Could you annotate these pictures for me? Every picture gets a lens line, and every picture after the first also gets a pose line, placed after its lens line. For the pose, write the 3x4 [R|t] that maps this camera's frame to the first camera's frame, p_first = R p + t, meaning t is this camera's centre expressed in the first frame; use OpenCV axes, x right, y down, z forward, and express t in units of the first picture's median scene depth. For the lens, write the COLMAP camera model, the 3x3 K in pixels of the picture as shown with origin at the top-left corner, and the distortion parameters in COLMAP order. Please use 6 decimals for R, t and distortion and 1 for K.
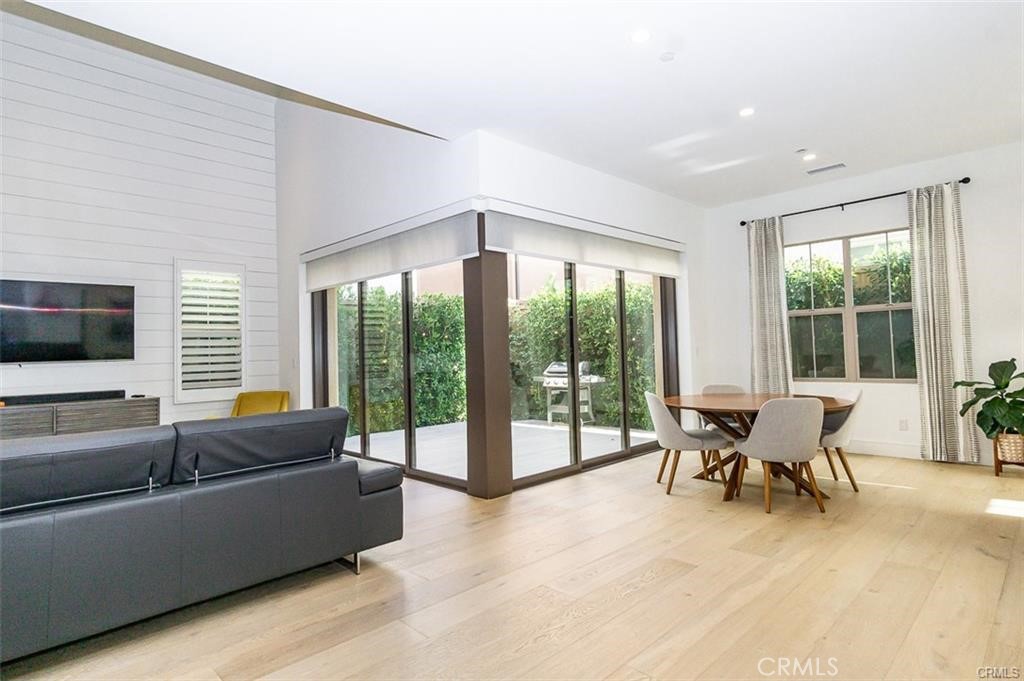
lens RADIAL K [[546.4, 0, 511.9], [0, 546.4, 328.4], [0, 0, 1]] dist [0.008033, 0.001734]
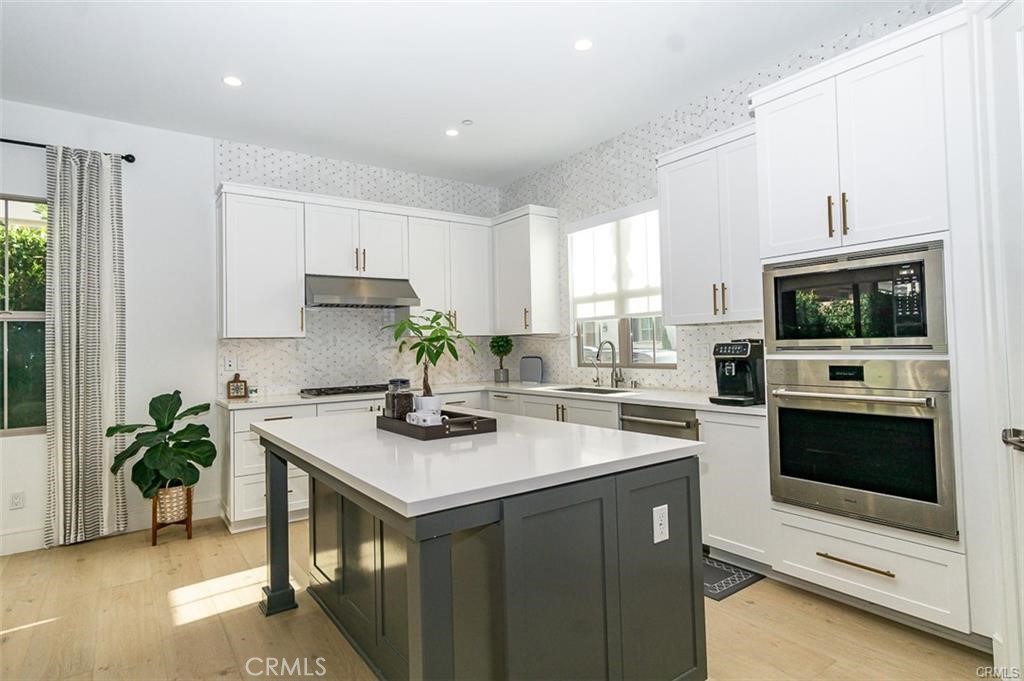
lens RADIAL K [[546.4, 0, 507.9], [0, 546.4, 332.1], [0, 0, 1]] dist [0.008033, 0.001734]
pose [[0.158744, 0.049282, 0.986089, 0.154360], [-0.023955, 0.998652, -0.046053, -0.005451], [-0.987029, -0.016311, 0.159710, 0.325672]]
